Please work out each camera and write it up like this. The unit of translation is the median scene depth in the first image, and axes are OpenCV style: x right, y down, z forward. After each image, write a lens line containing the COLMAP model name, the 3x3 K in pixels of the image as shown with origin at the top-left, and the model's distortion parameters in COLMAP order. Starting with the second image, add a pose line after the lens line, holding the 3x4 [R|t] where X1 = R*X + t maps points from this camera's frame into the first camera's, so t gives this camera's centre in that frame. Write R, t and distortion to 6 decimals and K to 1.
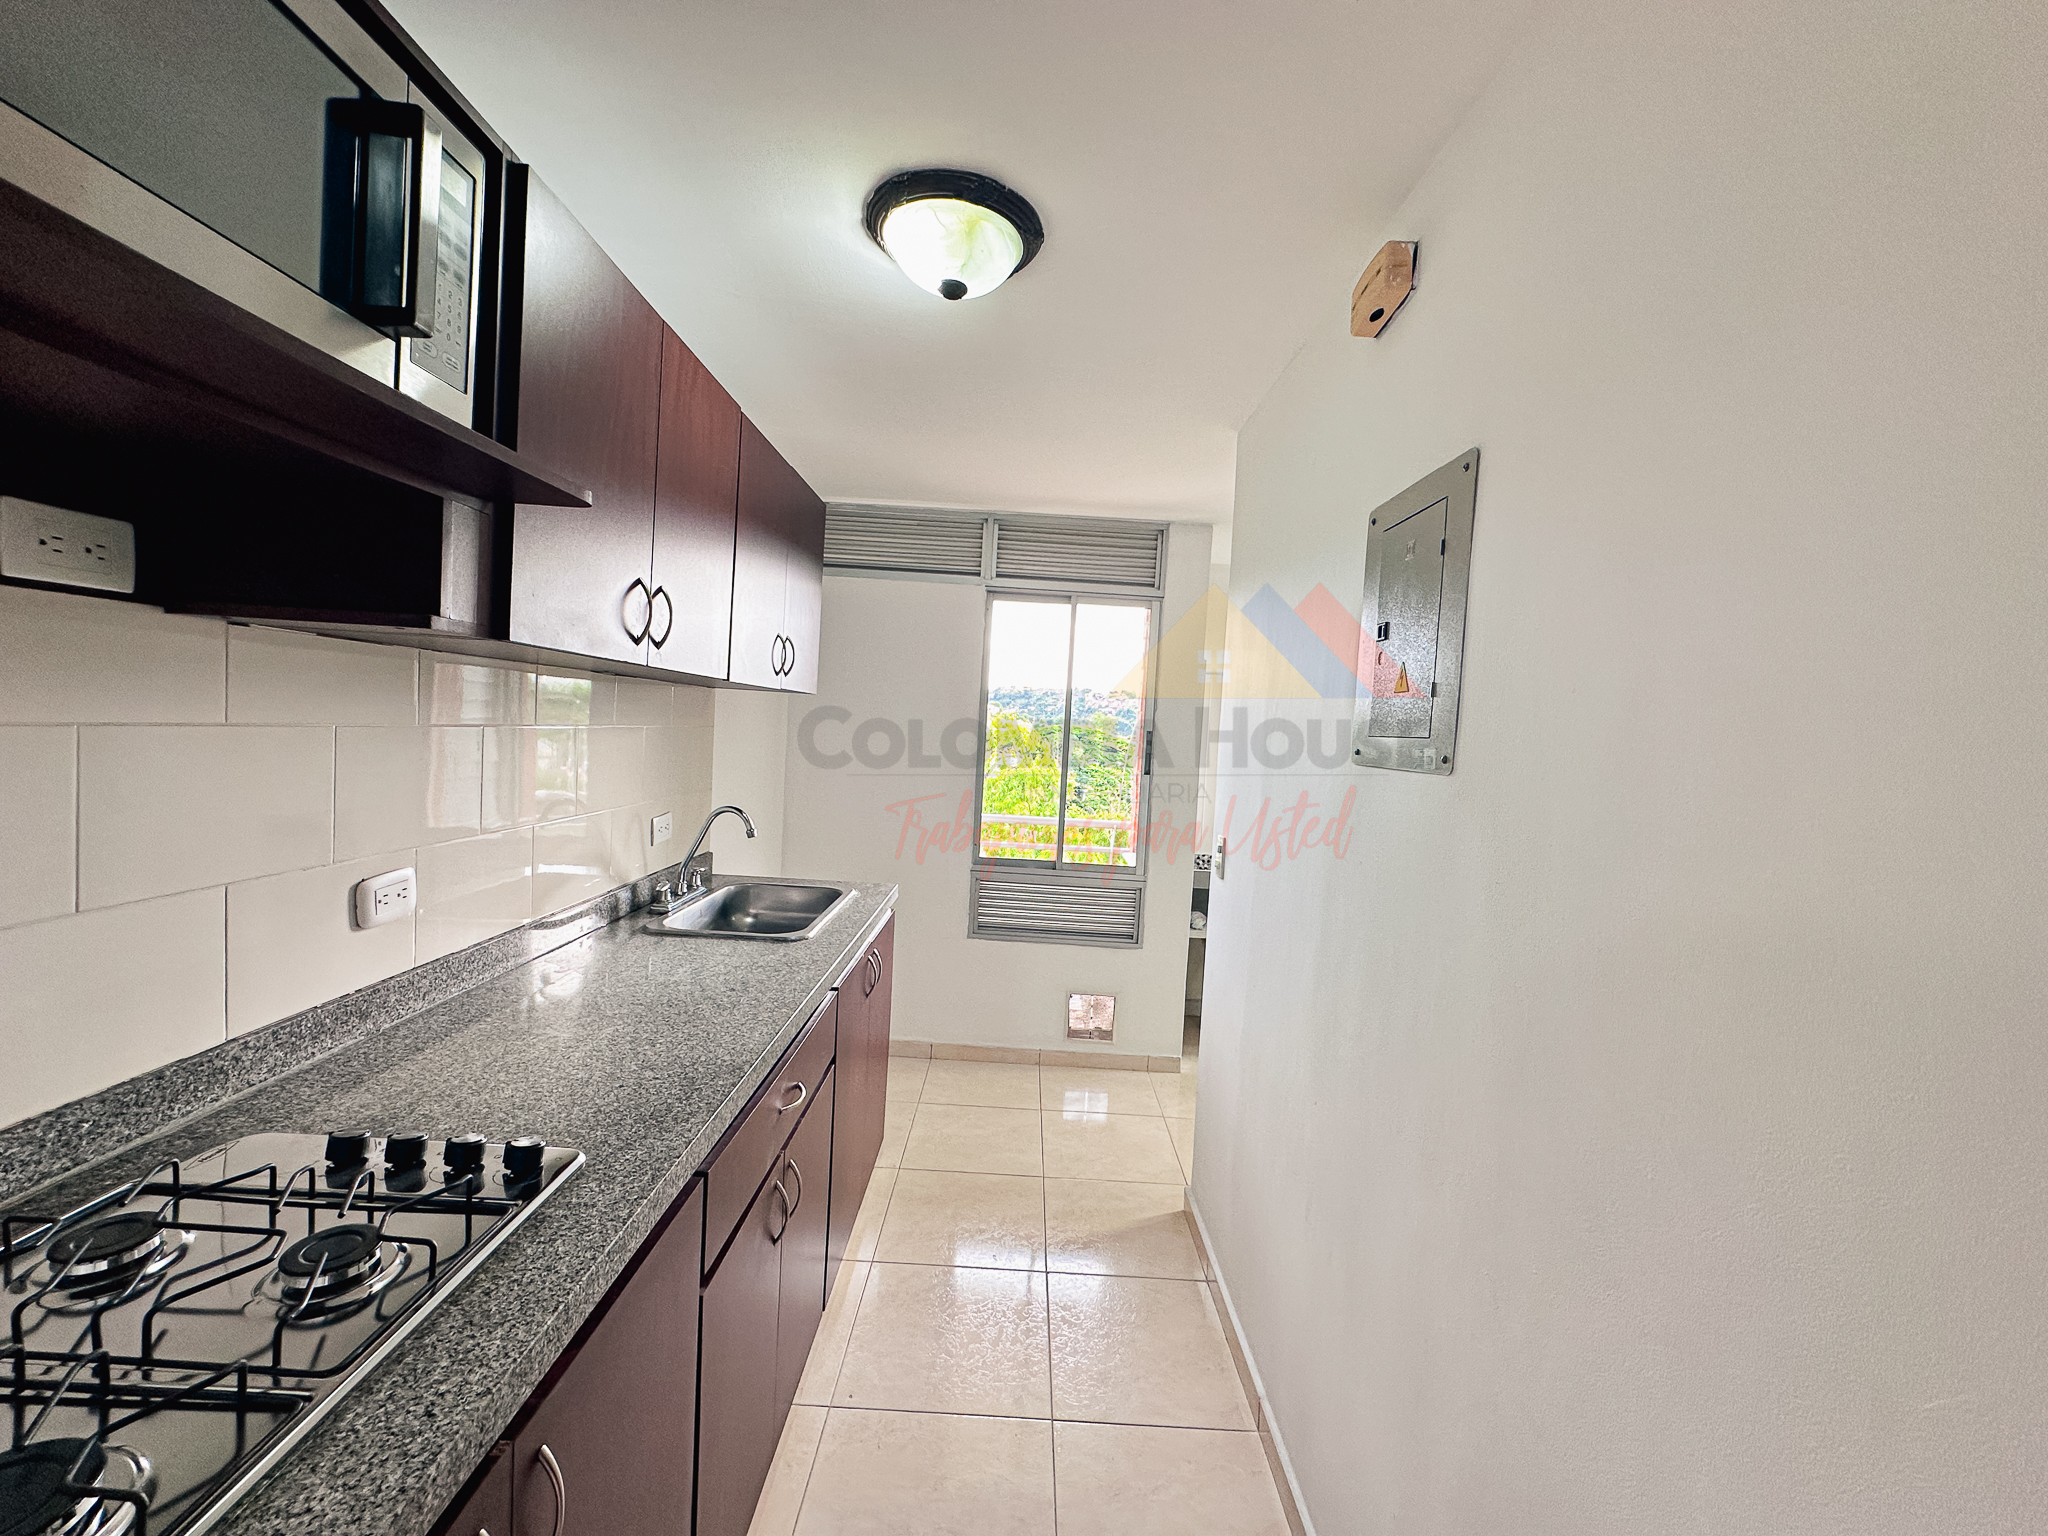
lens RADIAL K [[817.9, 0, 1024.2], [0, 817.9, 770.5], [0, 0, 1]] dist [-0.001514, 0.000536]
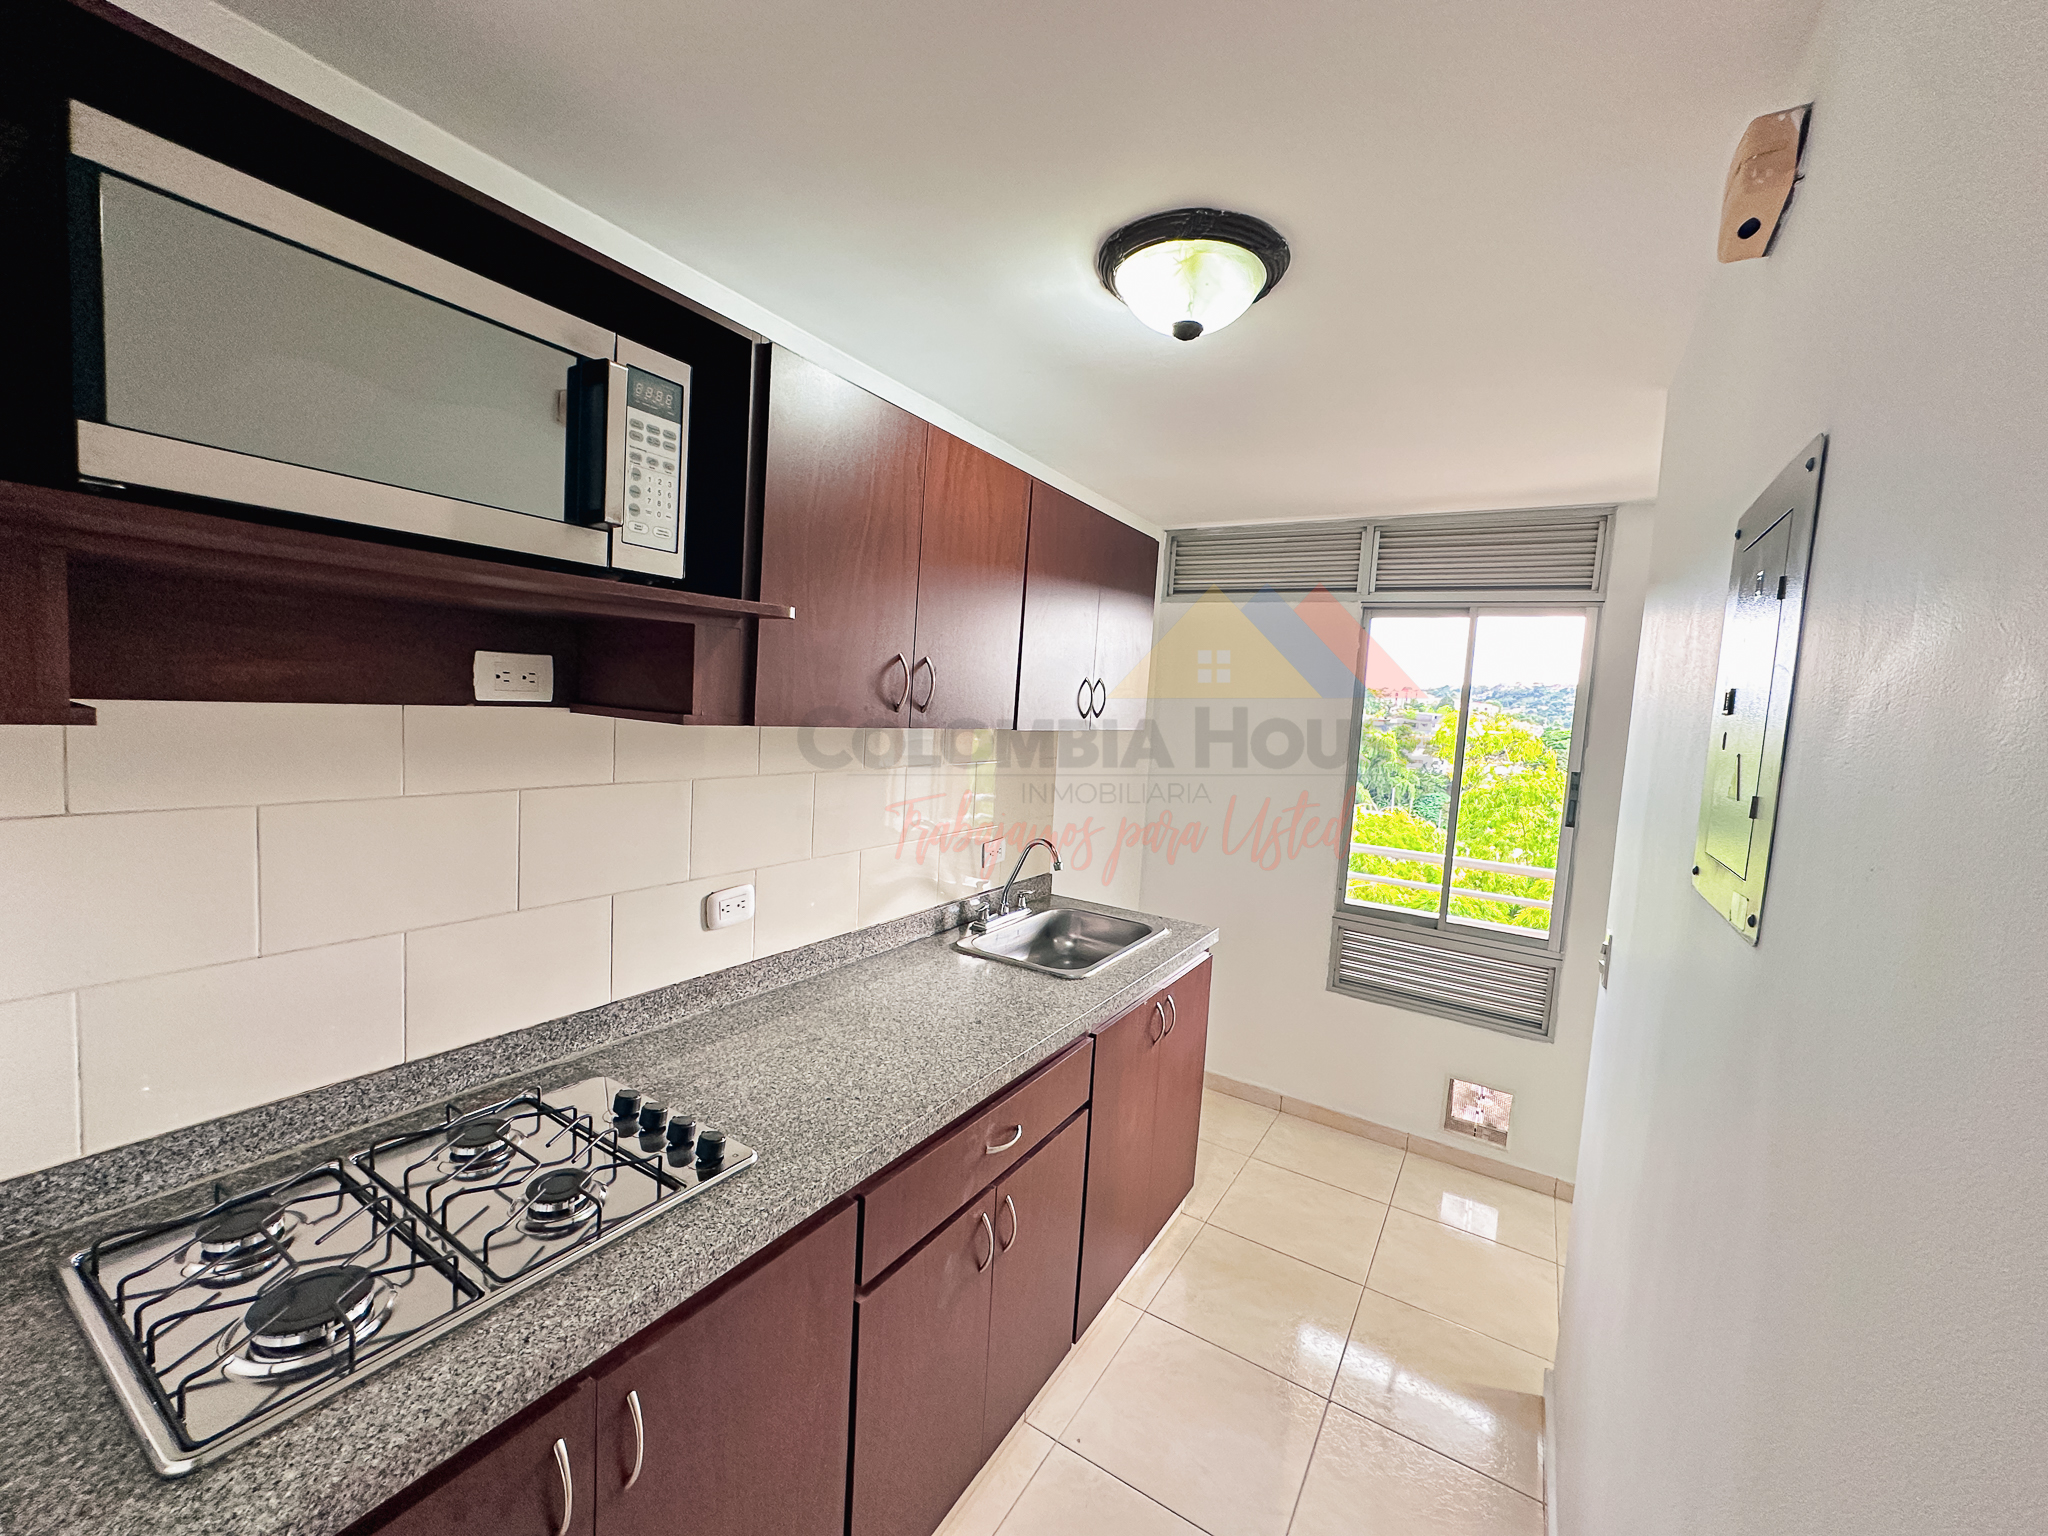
lens RADIAL K [[817.9, 0, 1022.6], [0, 817.9, 771.5], [0, 0, 1]] dist [-0.001514, 0.000536]
pose [[0.849108, 0.041672, -0.526573, 0.251474], [-0.040526, 0.999084, 0.013718, -0.082102], [0.526663, 0.009692, 0.850019, 0.101687]]
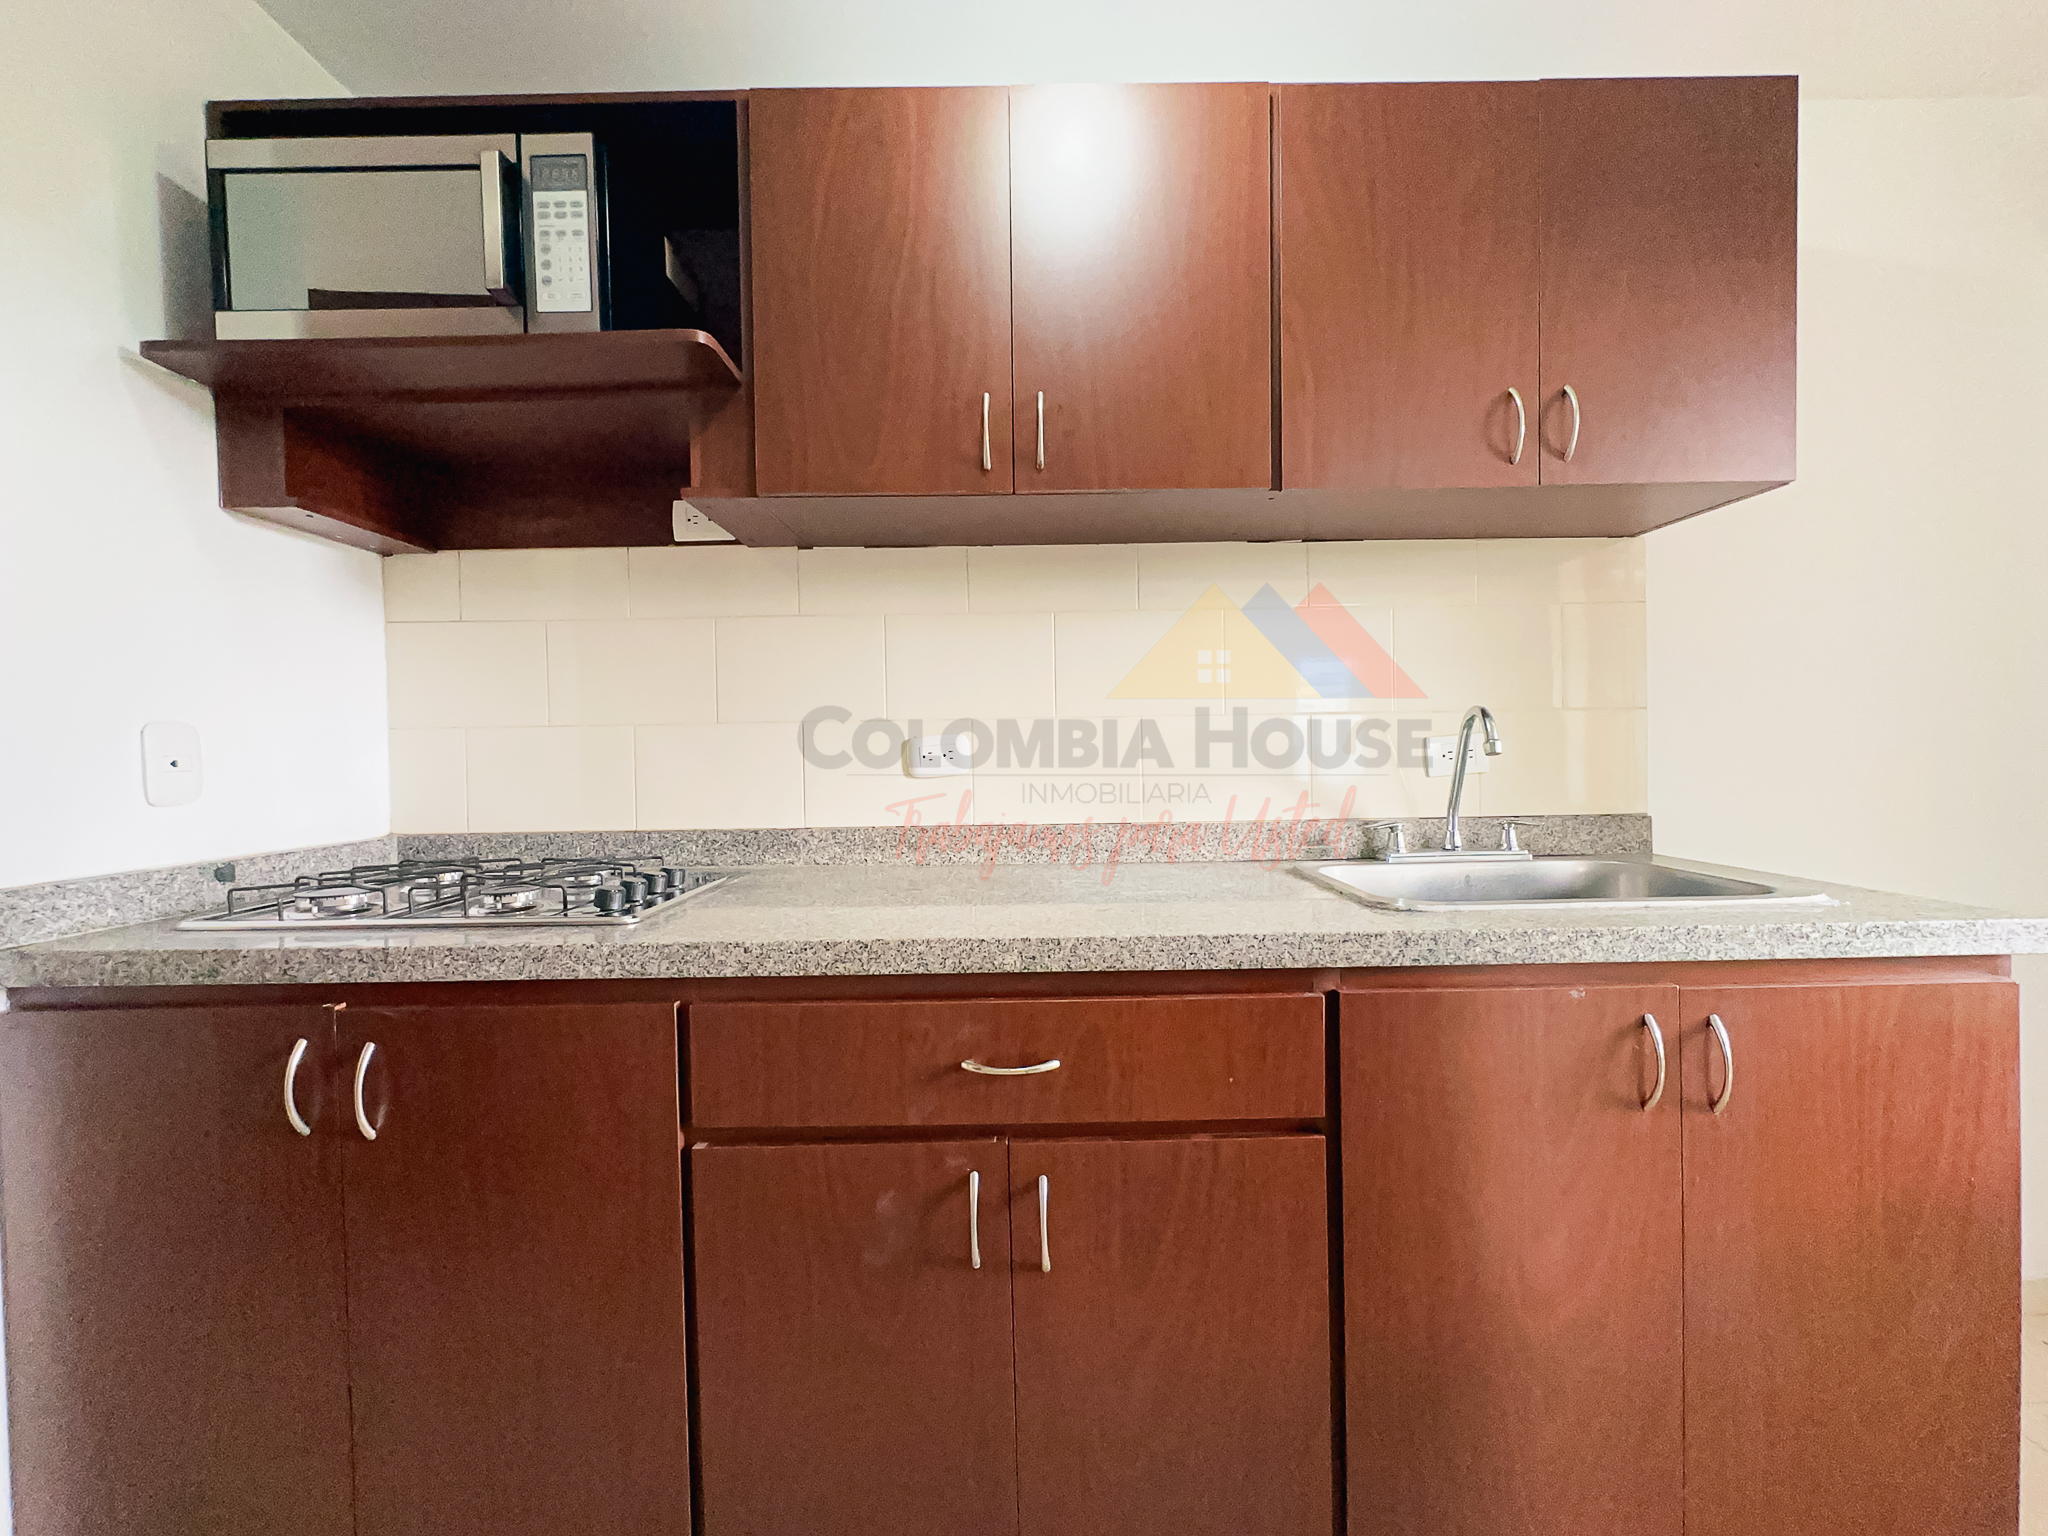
lens RADIAL K [[817.9, 0, 1028.2], [0, 817.9, 769.8], [0, 0, 1]] dist [-0.001514, 0.000536]
pose [[0.006406, -0.034291, -0.999391, 0.350713], [-0.036031, 0.998755, -0.034500, 0.173308], [0.999330, 0.036230, 0.005163, 0.924971]]
